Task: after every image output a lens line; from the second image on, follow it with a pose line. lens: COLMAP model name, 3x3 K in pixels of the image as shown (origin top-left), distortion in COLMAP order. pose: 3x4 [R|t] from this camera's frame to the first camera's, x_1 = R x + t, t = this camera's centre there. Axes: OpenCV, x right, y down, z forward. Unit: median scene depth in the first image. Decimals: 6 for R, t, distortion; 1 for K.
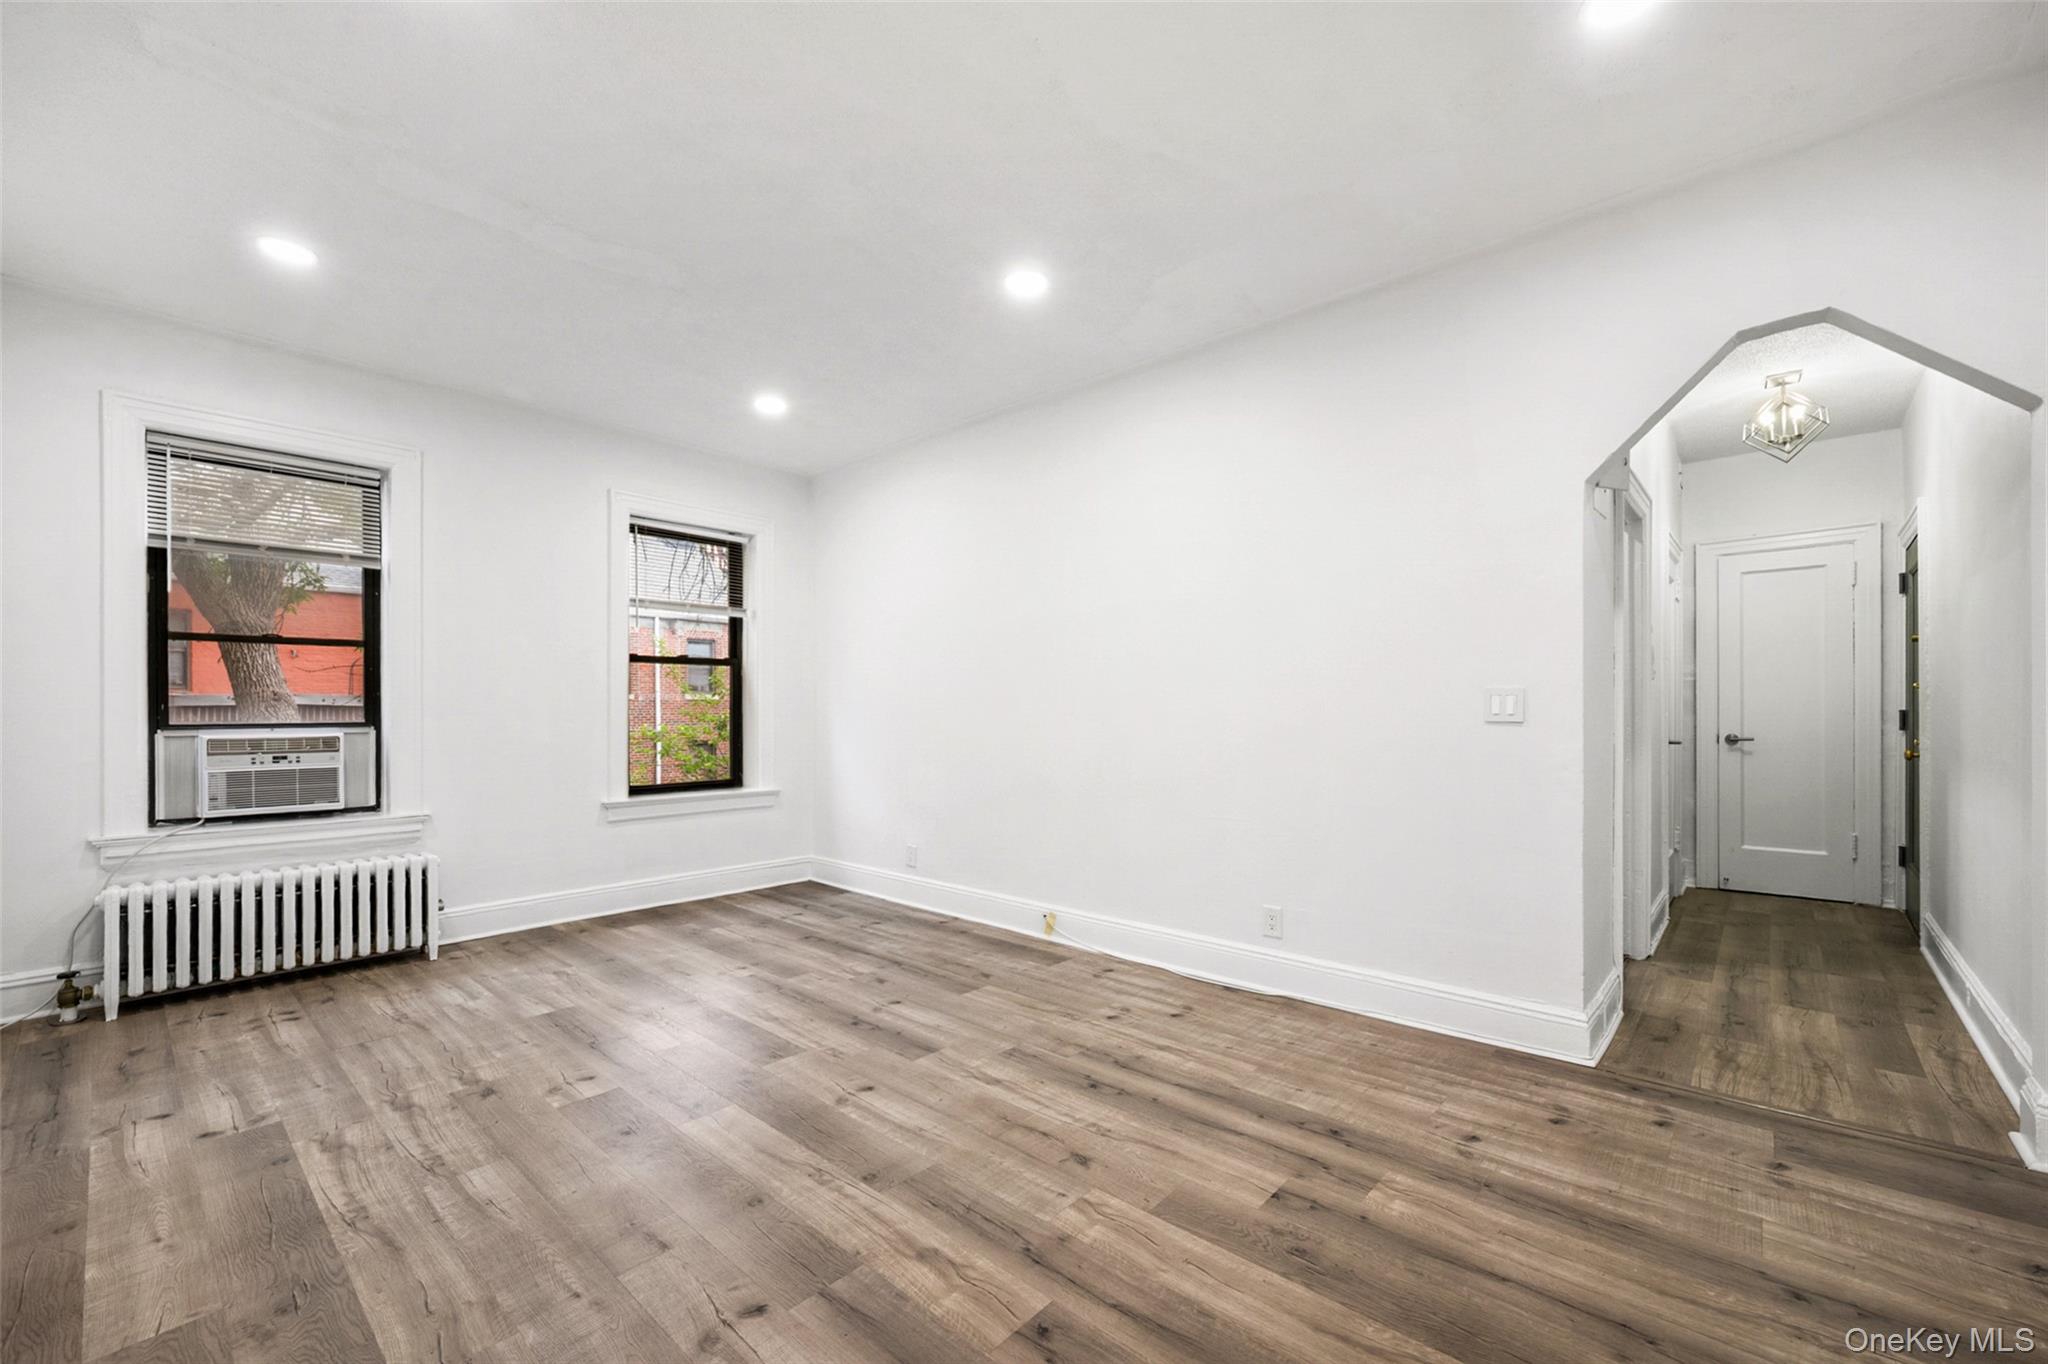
lens RADIAL K [[821.9, 0, 1026.5], [0, 821.9, 708.7], [0, 0, 1]] dist [0.000980, 0.000182]
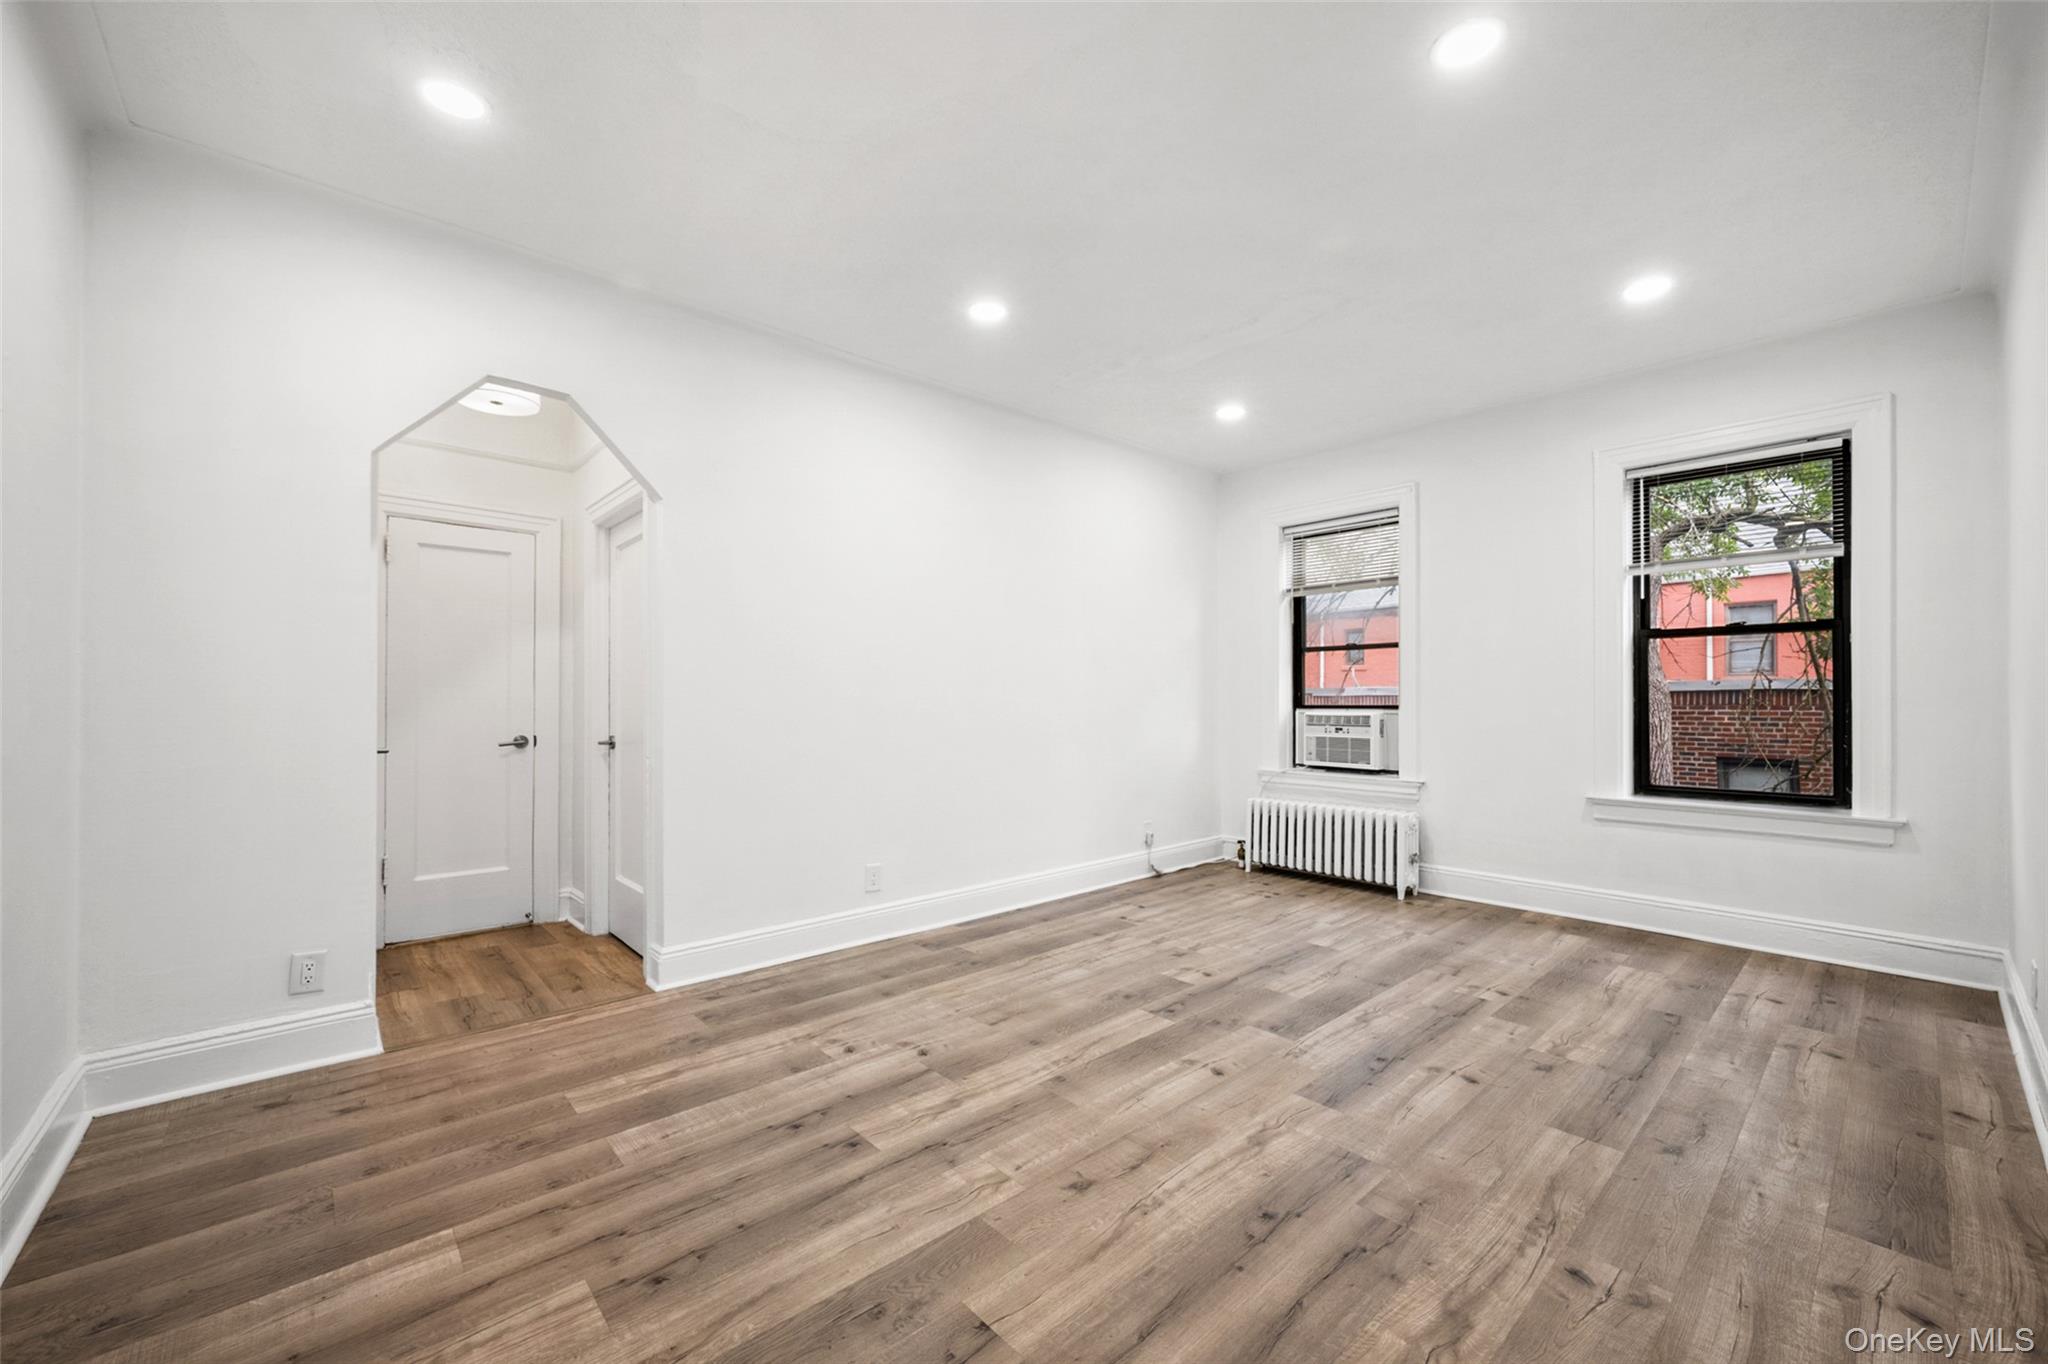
lens RADIAL K [[810.2, 0, 1027.0], [0, 810.2, 676.5], [0, 0, 1]] dist [0.000603, 0.000255]
pose [[-0.104353, -0.024985, -0.994226, 0.699510], [0.005980, 0.999651, -0.025749, 0.000484], [0.994522, -0.008632, -0.104167, 0.734360]]
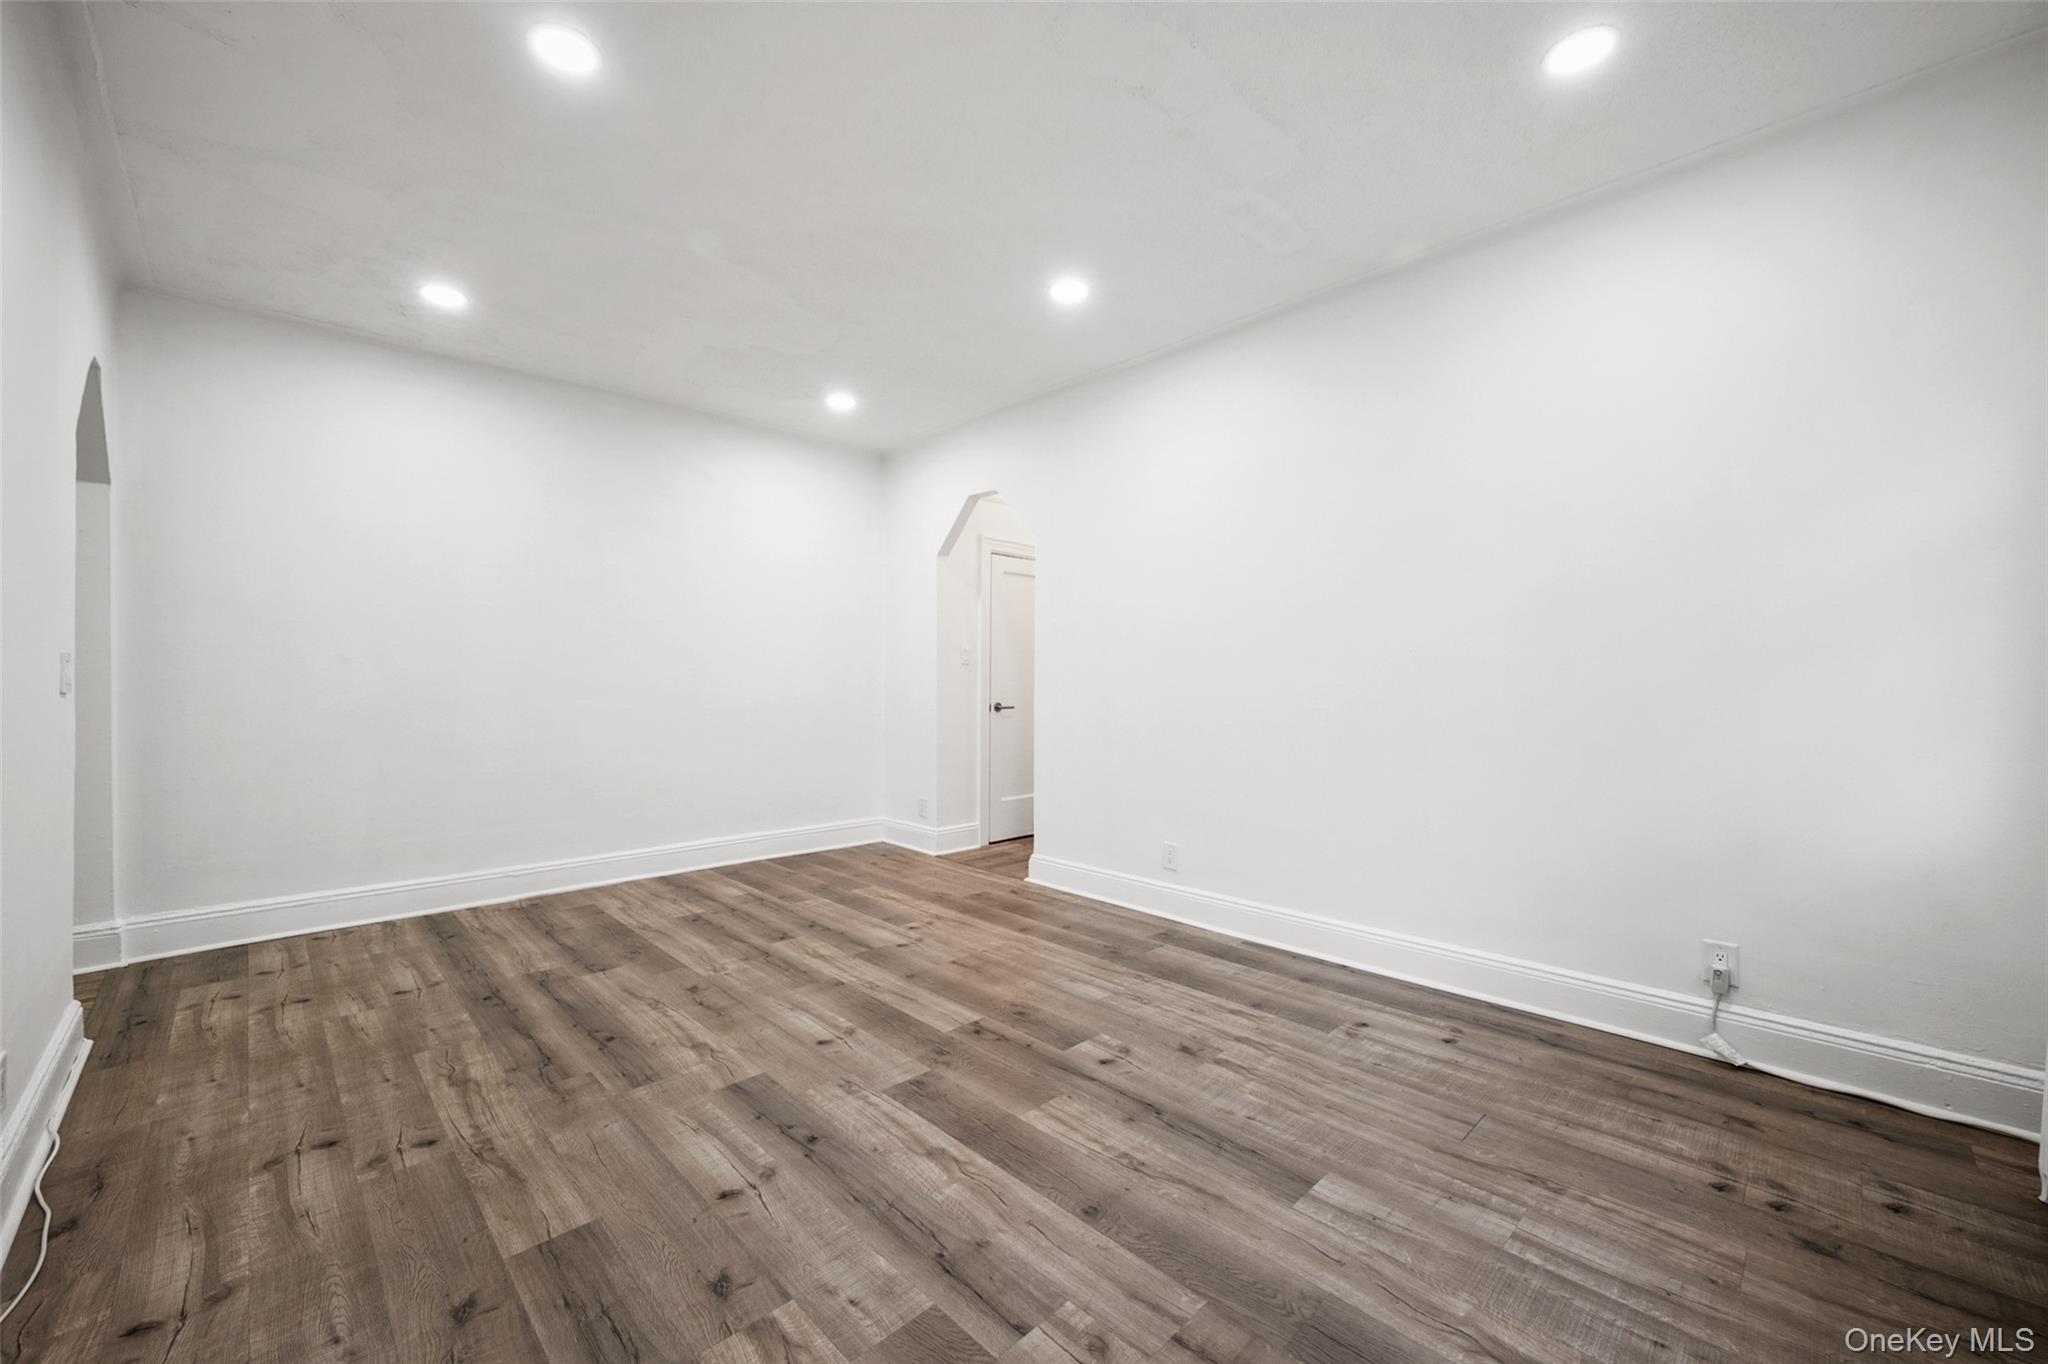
lens RADIAL K [[810.2, 0, 1027.0], [0, 810.2, 676.5], [0, 0, 1]] dist [0.000603, 0.000255]
pose [[-0.997243, 0.002229, 0.074175, -0.442577], [0.001599, 0.999962, -0.008549, 0.007667], [-0.074192, -0.008407, -0.997209, 1.684523]]
